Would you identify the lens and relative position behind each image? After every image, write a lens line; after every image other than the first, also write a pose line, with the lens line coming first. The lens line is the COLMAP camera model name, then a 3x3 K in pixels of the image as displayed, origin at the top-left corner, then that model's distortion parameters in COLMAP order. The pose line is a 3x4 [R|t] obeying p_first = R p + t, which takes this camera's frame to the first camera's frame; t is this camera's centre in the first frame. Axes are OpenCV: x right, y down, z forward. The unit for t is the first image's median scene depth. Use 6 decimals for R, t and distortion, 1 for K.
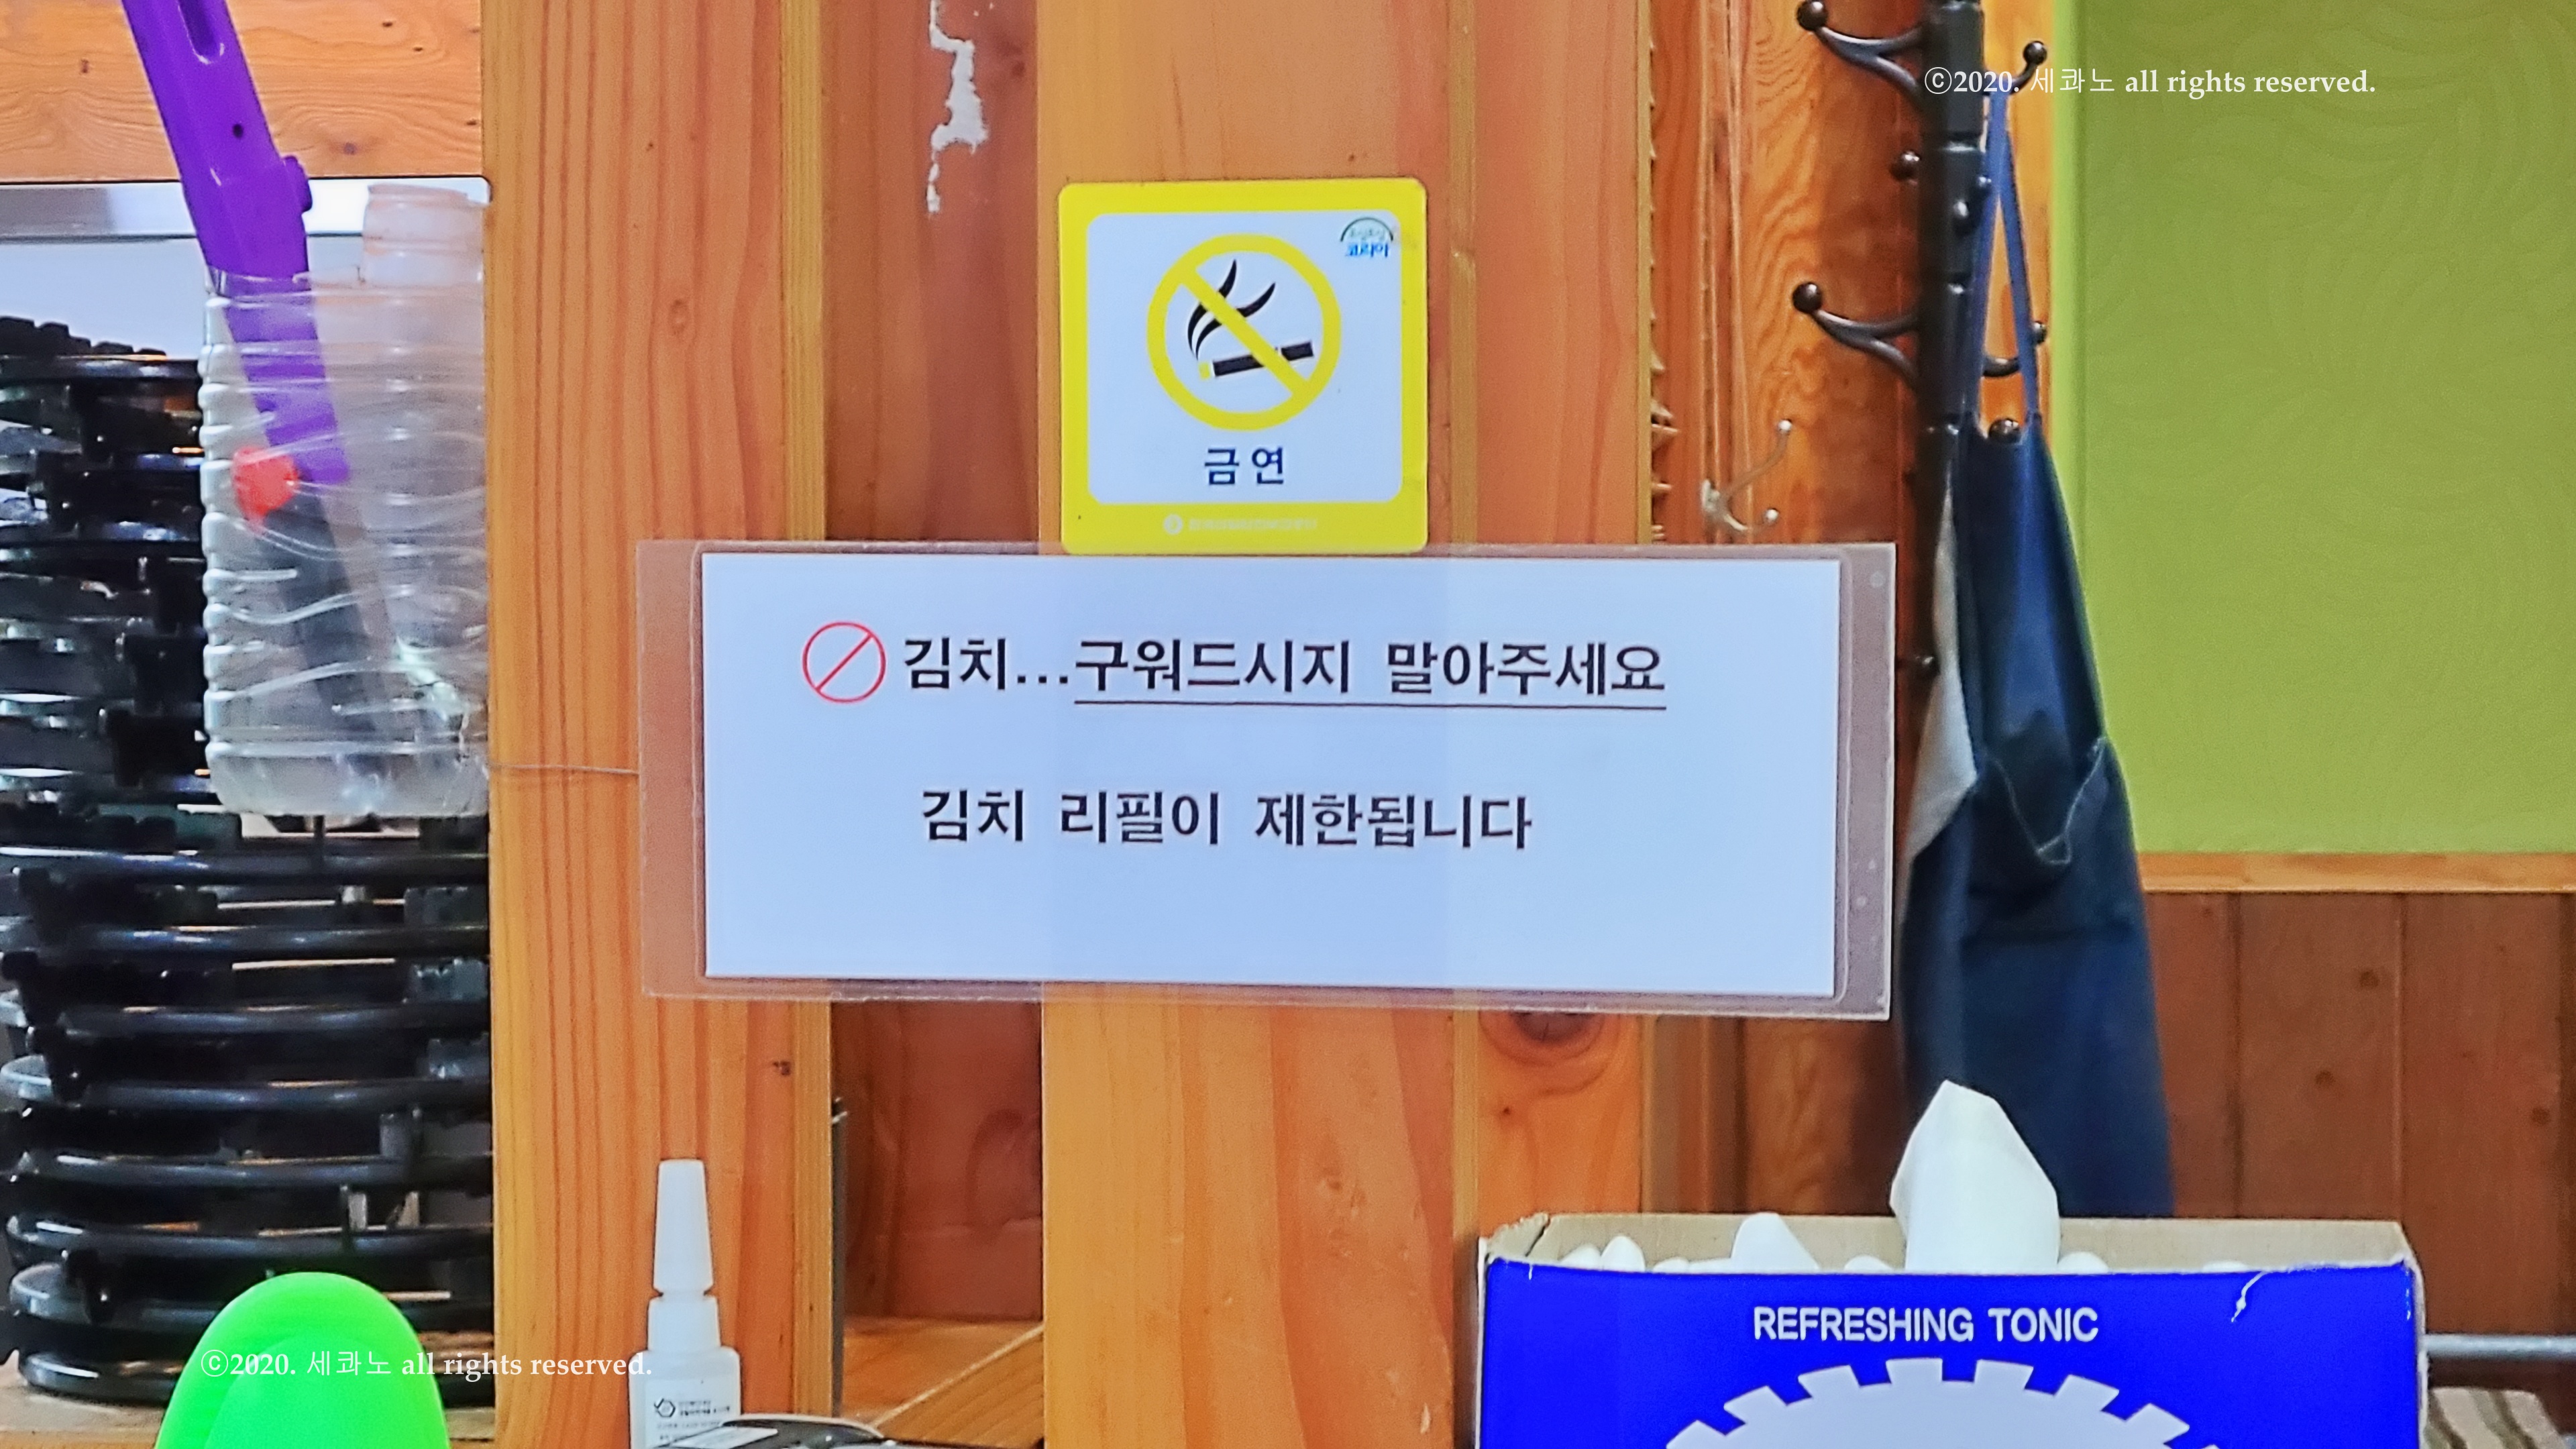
lens RADIAL K [[5622.5, 0, 1288.0], [0, 5622.5, 724.5], [0, 0, 1]] dist [0.061781, 0.184055]
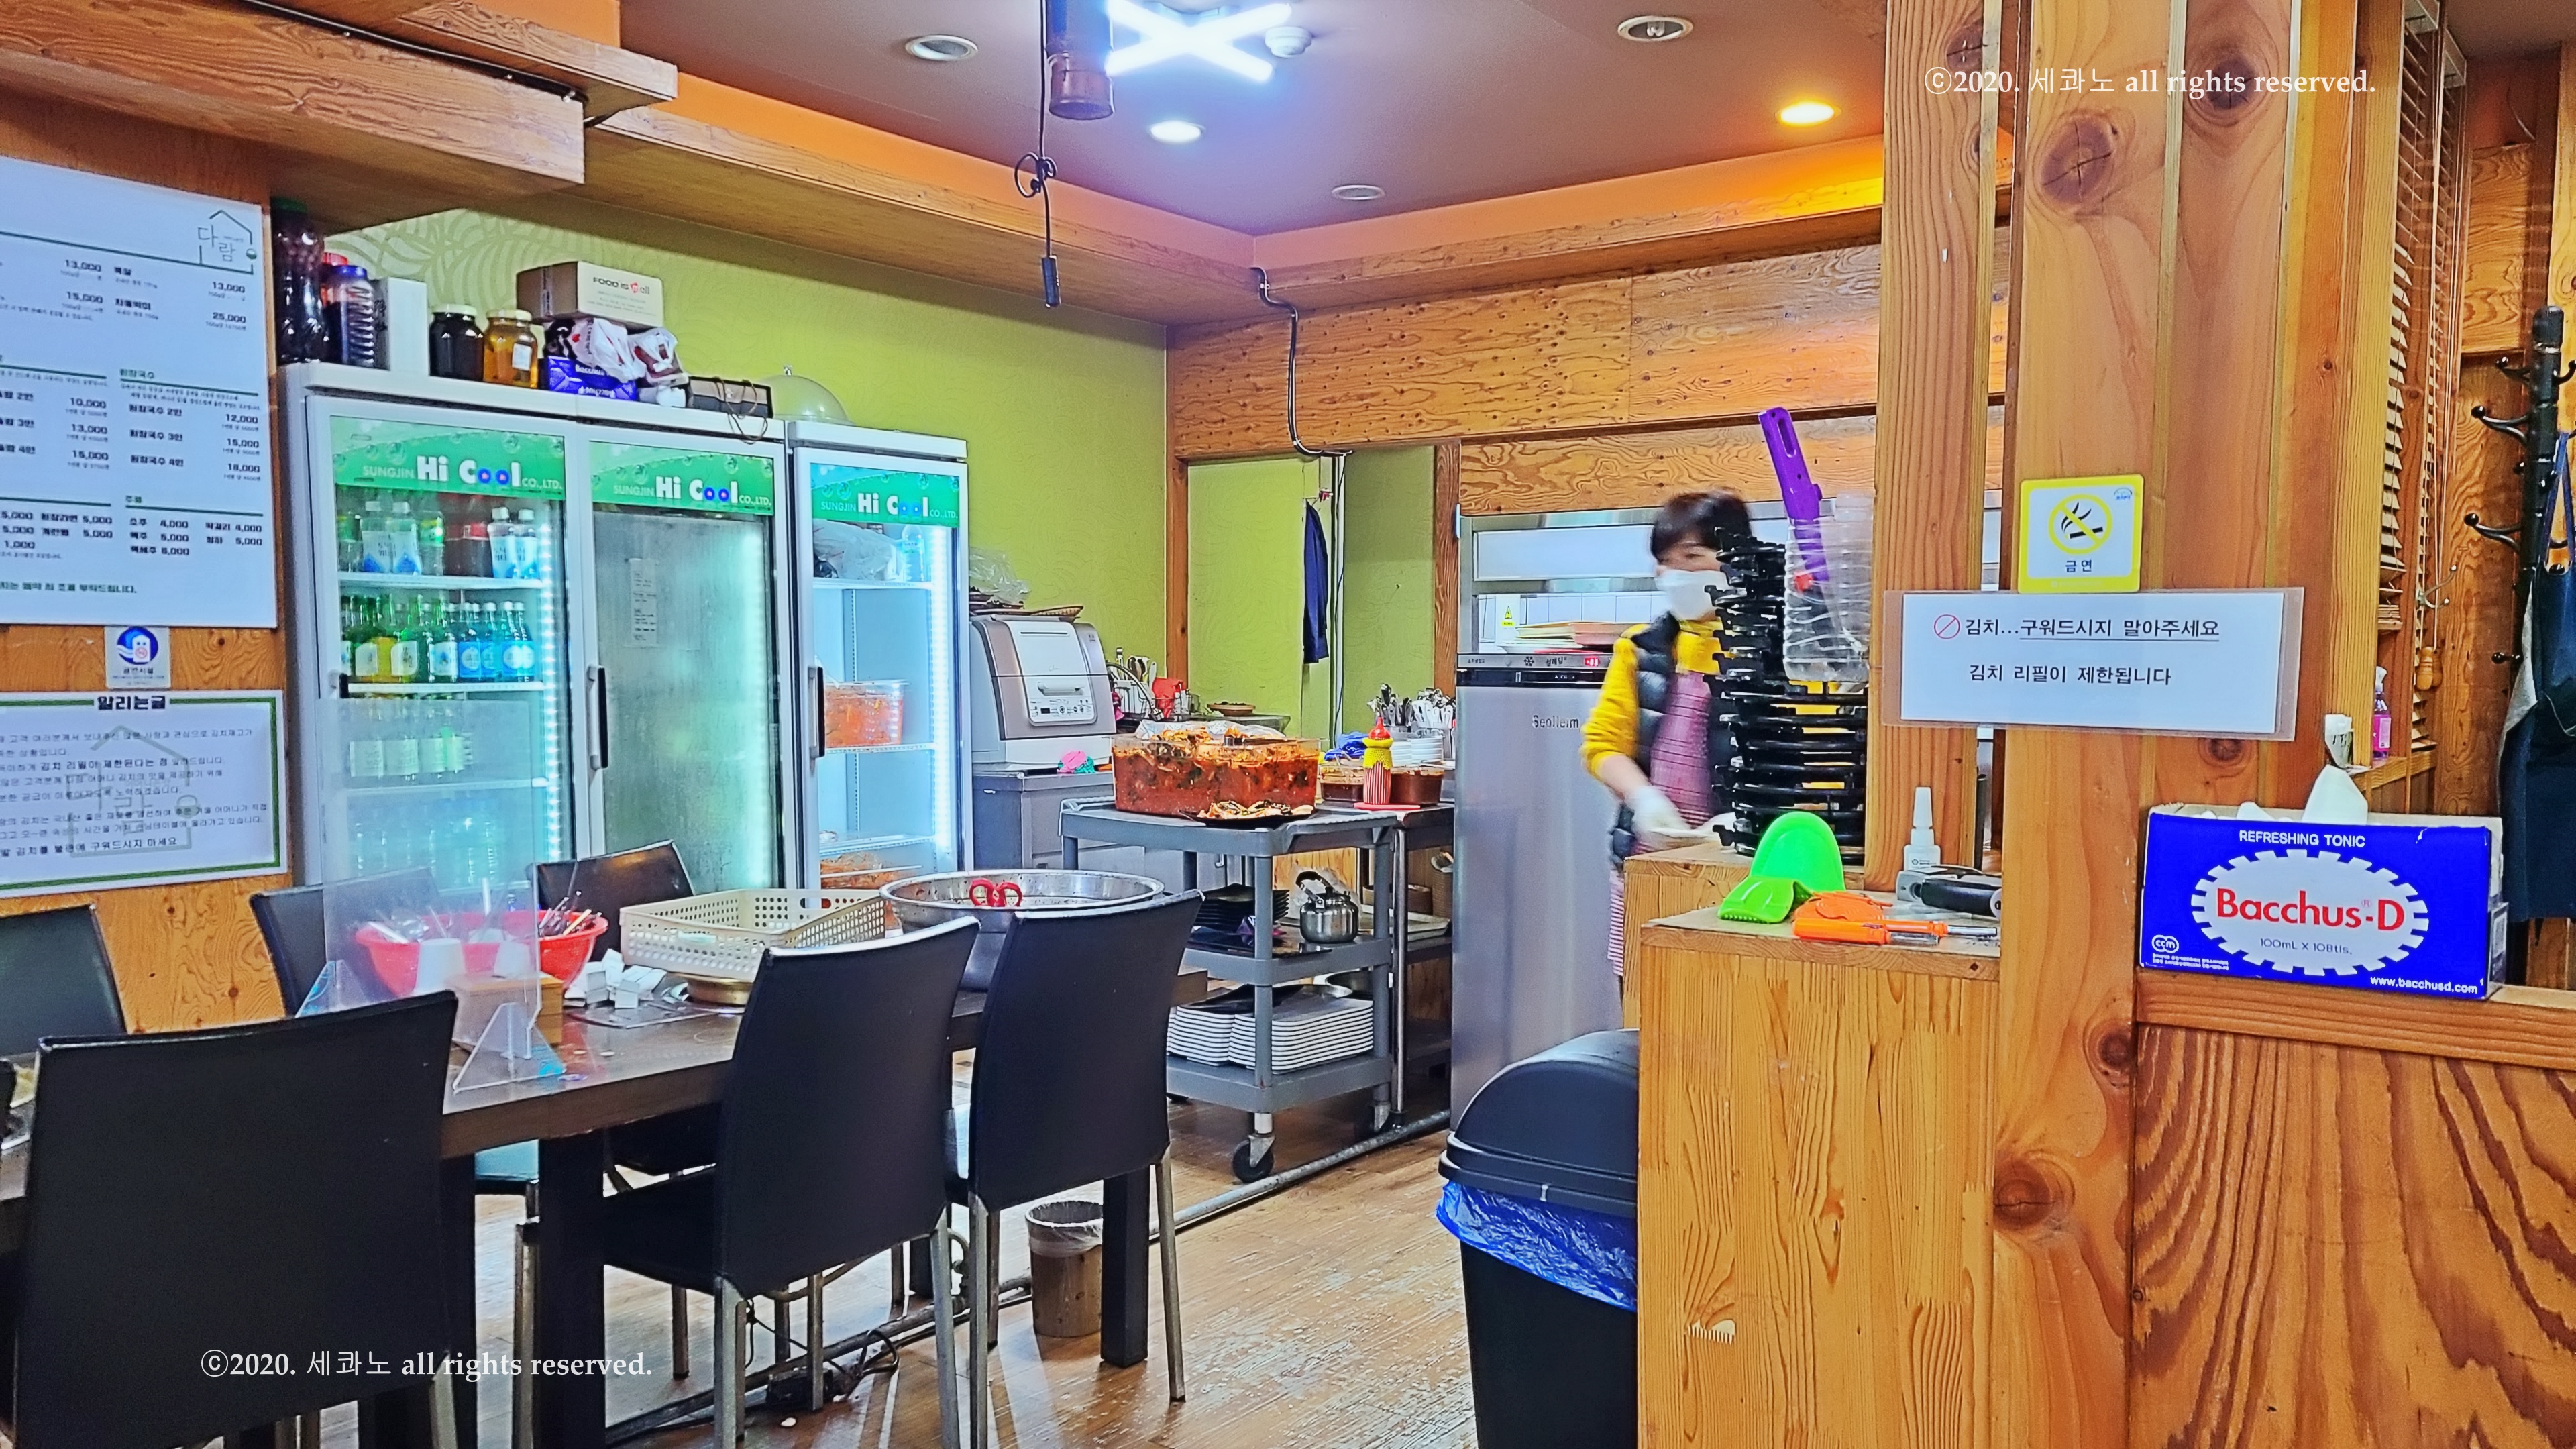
lens RADIAL K [[2011.4, 0, 1288.0], [0, 2011.4, 724.5], [0, 0, 1]] dist [0.027130, -0.000356]
pose [[0.876505, 0.022346, -0.480873, 0.149723], [-0.017034, 0.999736, 0.015409, 0.034004], [0.481091, -0.005315, 0.876655, -0.229155]]
